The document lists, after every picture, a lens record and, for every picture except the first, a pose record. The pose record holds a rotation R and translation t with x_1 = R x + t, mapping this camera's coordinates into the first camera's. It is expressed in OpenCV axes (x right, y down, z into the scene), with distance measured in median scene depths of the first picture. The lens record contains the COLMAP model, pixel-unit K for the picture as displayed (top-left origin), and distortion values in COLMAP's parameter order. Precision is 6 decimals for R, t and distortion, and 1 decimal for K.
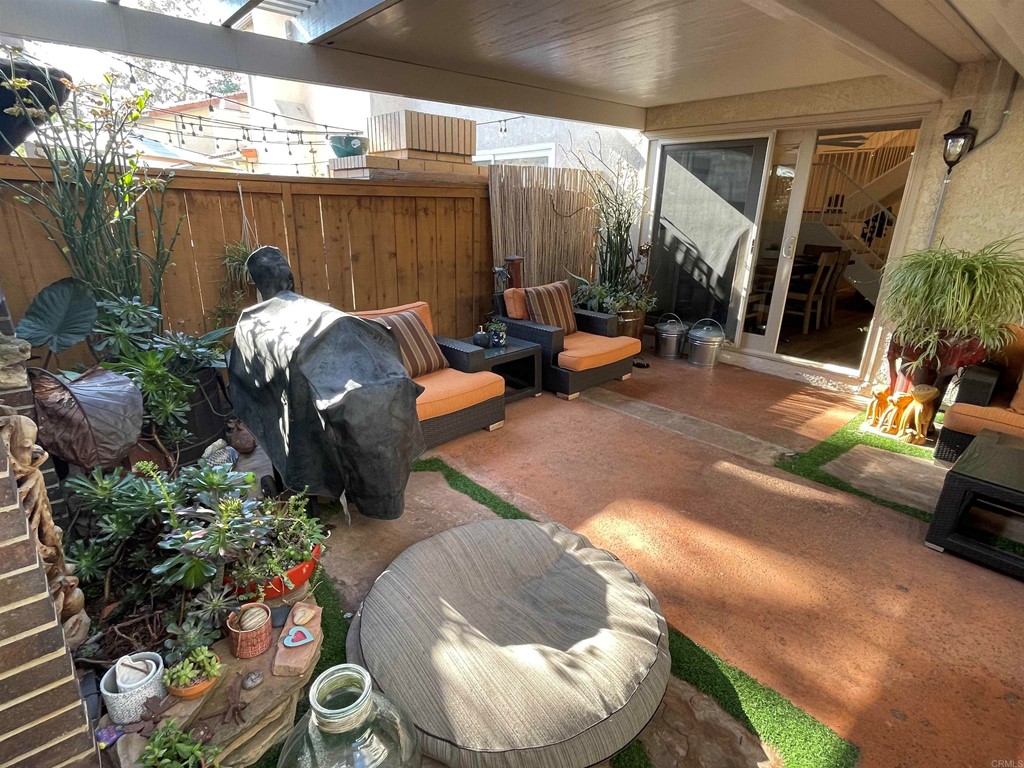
lens RADIAL K [[524.3, 0, 512.0], [0, 524.3, 384.0], [0, 0, 1]] dist [0.001275, 0.000023]
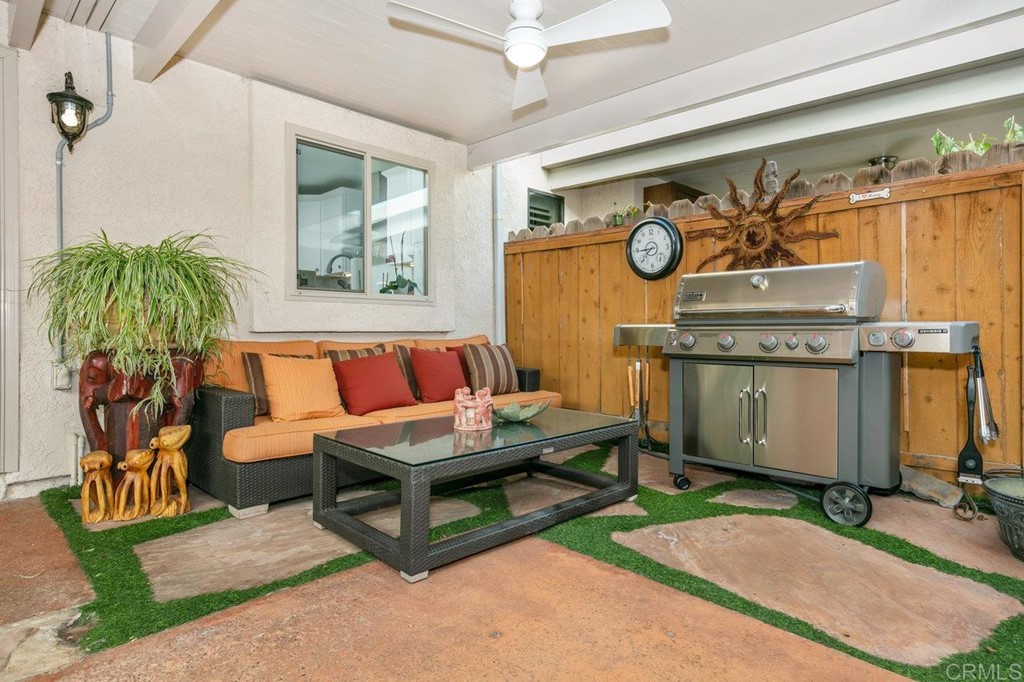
lens RADIAL K [[562.7, 0, 511.4], [0, 562.7, 327.7], [0, 0, 1]] dist [0.000896, 0.000184]
pose [[-0.070938, -0.020261, 0.997275, 0.011783], [0.315773, 0.947917, 0.041720, -0.010484], [-0.946179, 0.317872, -0.060846, 0.645310]]
